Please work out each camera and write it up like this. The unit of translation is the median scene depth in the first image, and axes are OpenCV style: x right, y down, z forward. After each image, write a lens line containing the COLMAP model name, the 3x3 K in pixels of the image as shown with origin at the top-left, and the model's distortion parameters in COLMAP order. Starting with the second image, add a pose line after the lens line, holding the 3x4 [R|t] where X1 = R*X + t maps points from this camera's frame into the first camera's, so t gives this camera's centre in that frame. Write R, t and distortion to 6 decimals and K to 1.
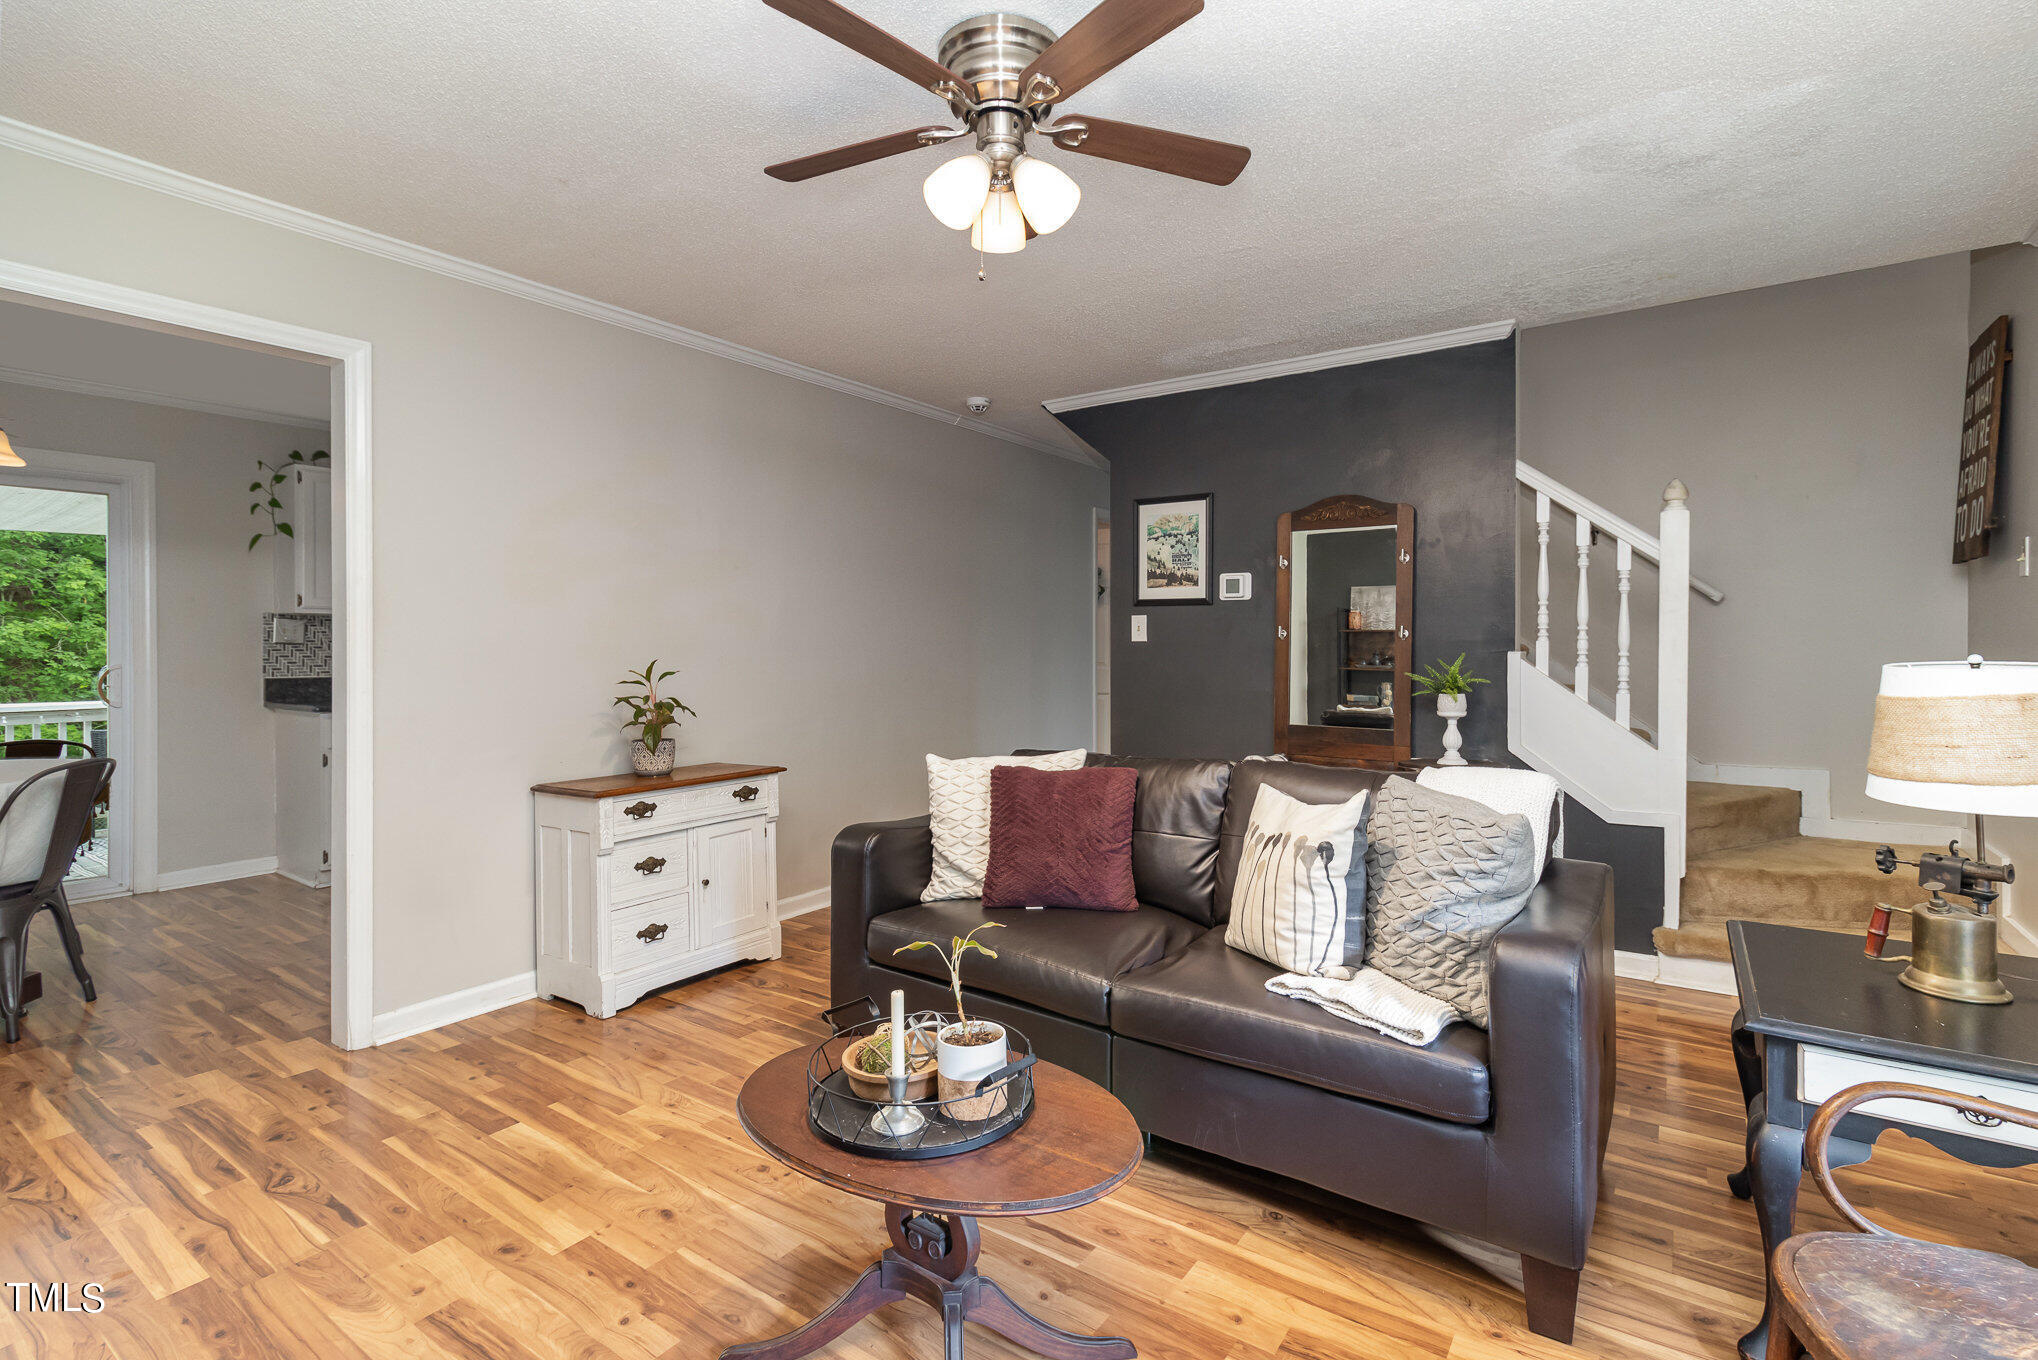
lens RADIAL K [[954.5, 0, 1016.1], [0, 954.5, 658.6], [0, 0, 1]] dist [0.005108, 0.000908]
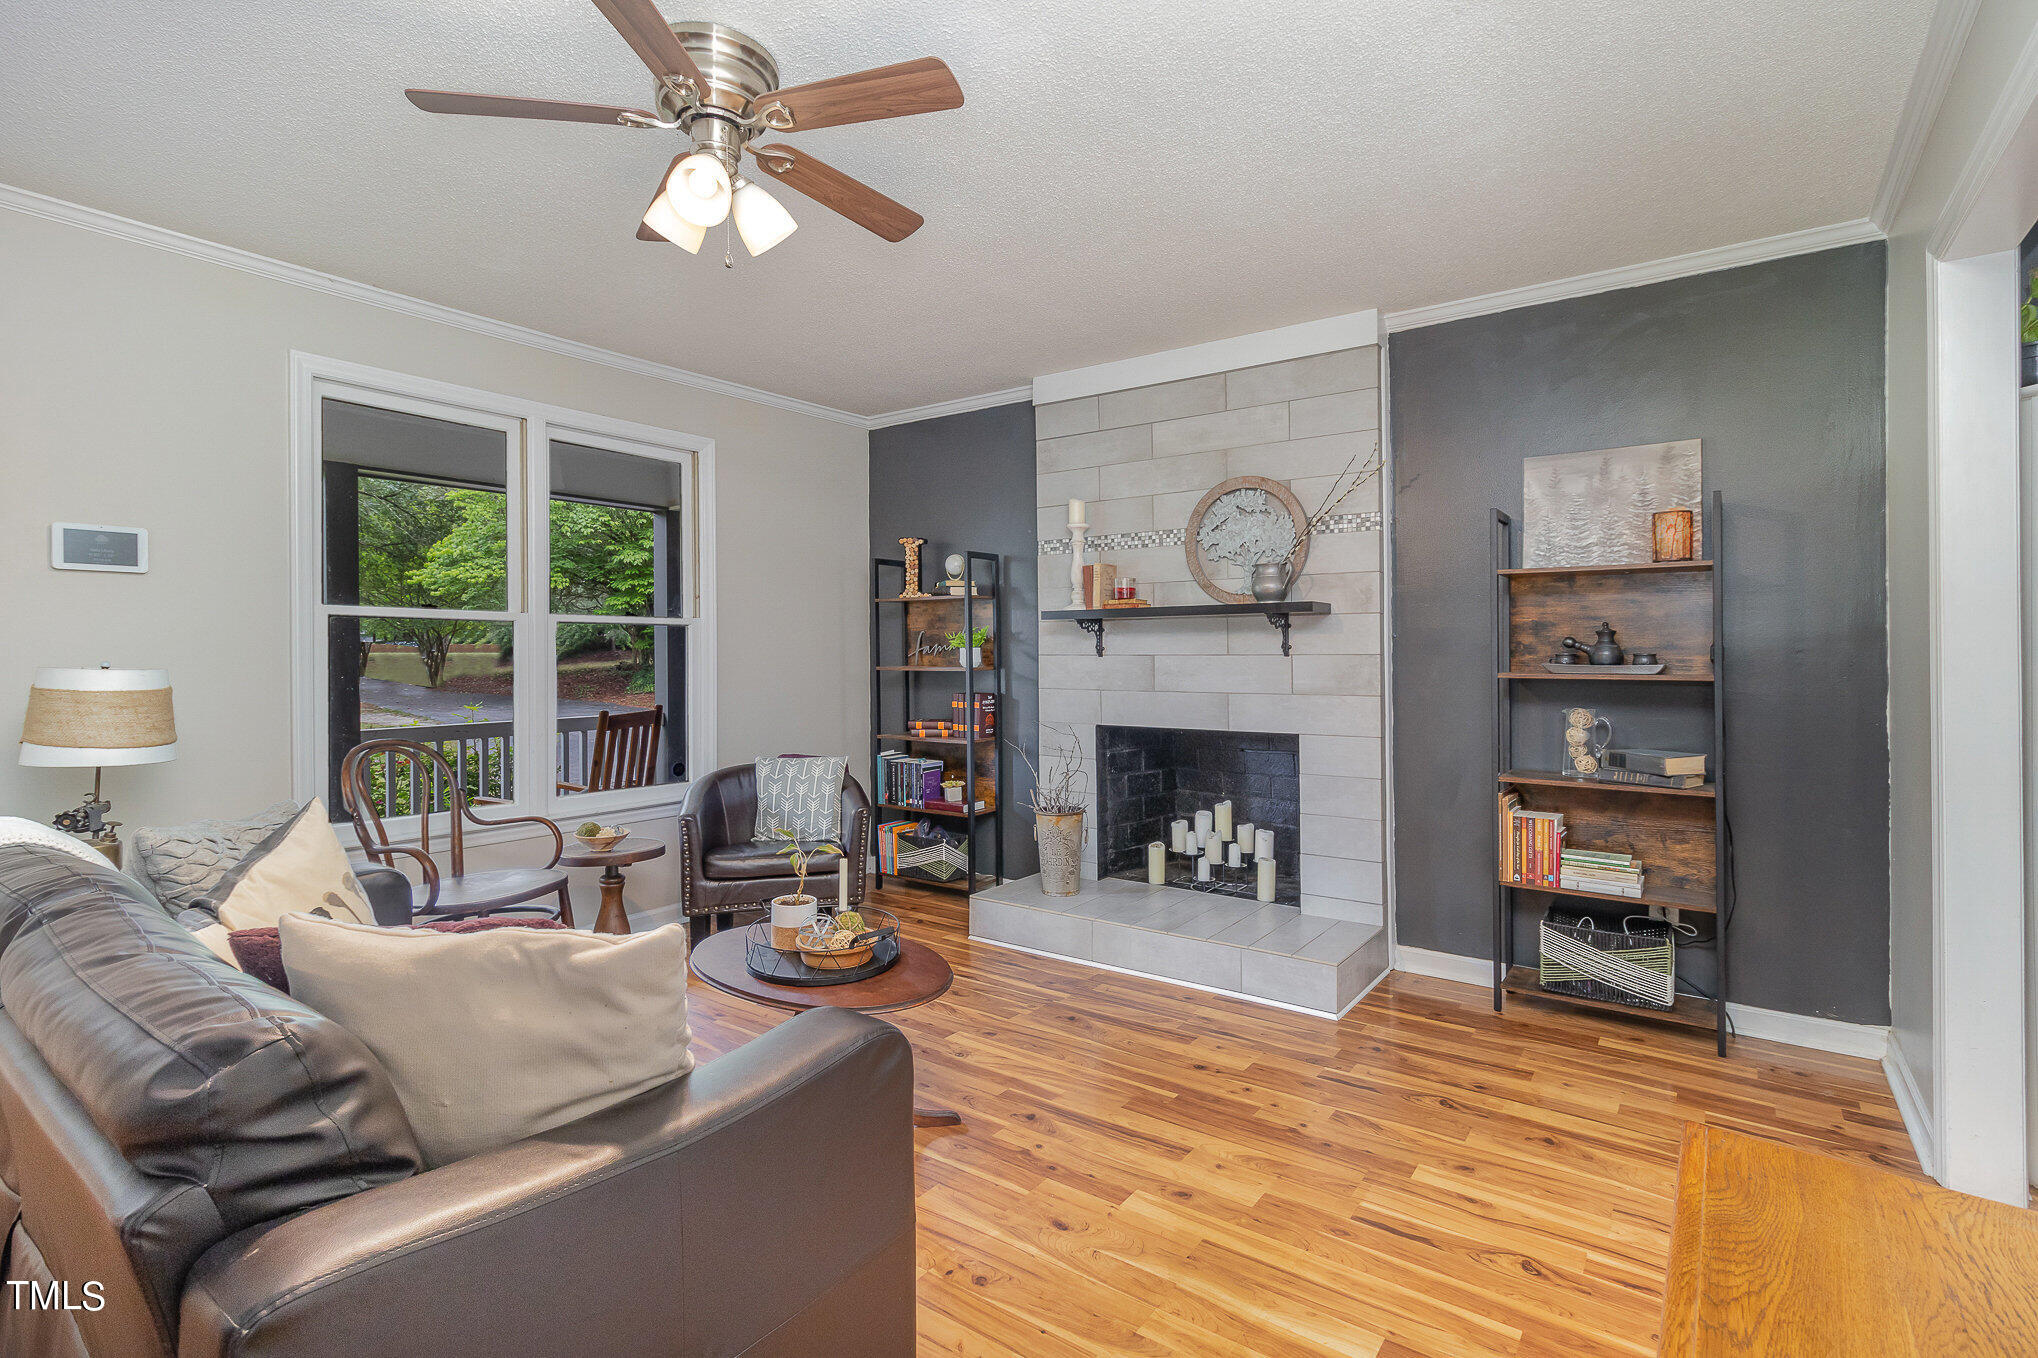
lens RADIAL K [[954.5, 0, 1023.8], [0, 954.5, 661.1], [0, 0, 1]] dist [0.005108, 0.000908]
pose [[-0.999952, 0.002574, 0.009403, -0.195518], [0.002773, 0.999771, 0.021213, -0.013625], [-0.009347, 0.021238, -0.999731, 1.142751]]
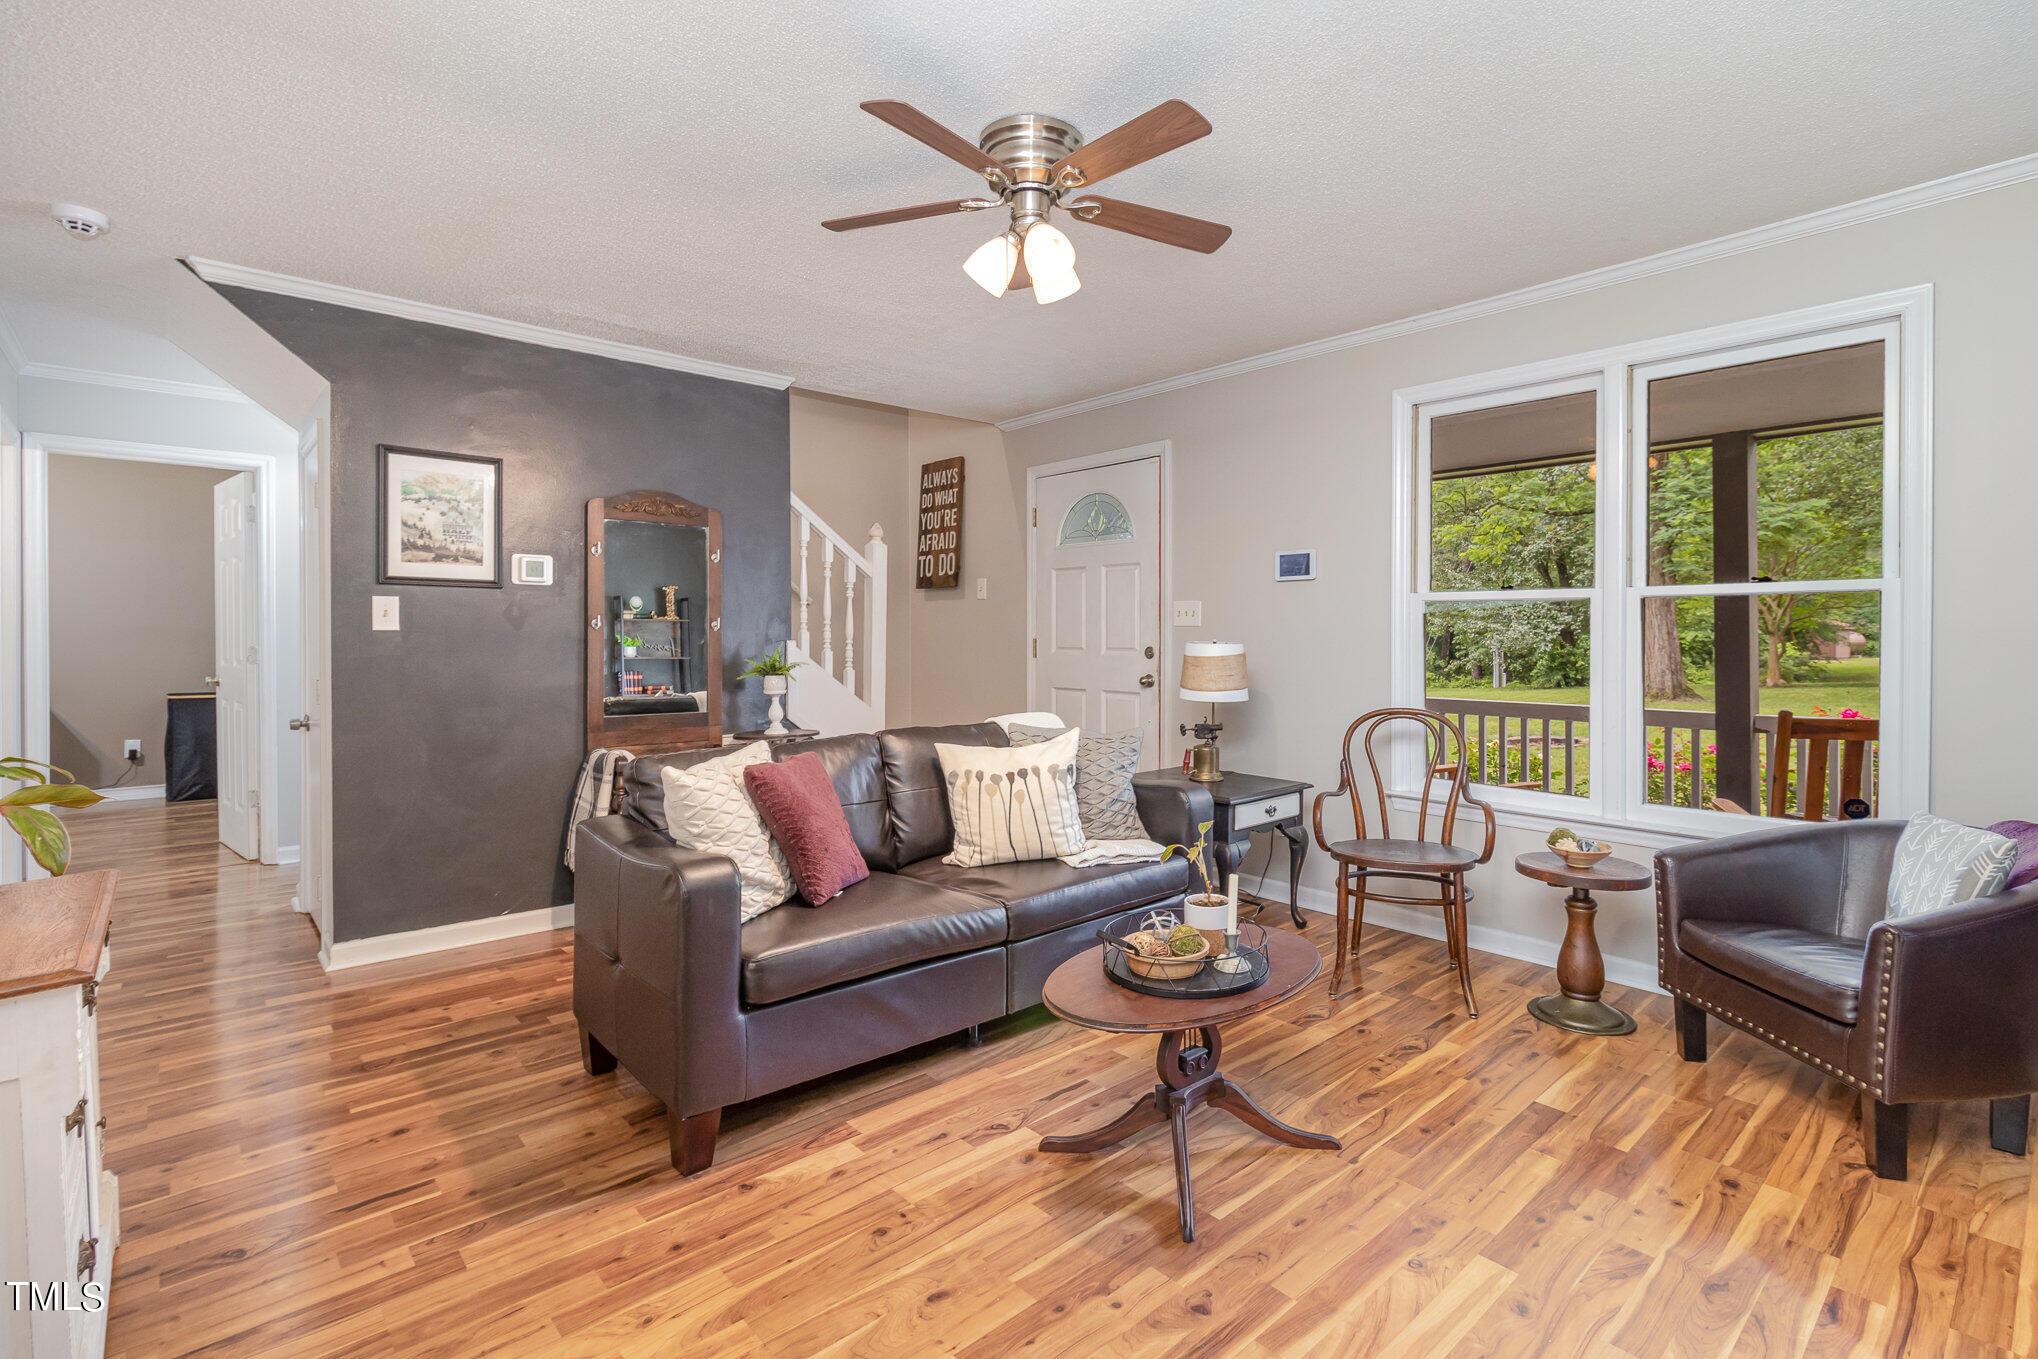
lens RADIAL K [[954.5, 0, 1068.0], [0, 954.5, 649.4], [0, 0, 1]] dist [0.005108, 0.000908]
pose [[0.204790, -0.011894, 0.978734, -0.676658], [0.014906, 0.999848, 0.009032, -0.001553], [-0.978692, 0.012740, 0.204936, 0.407247]]
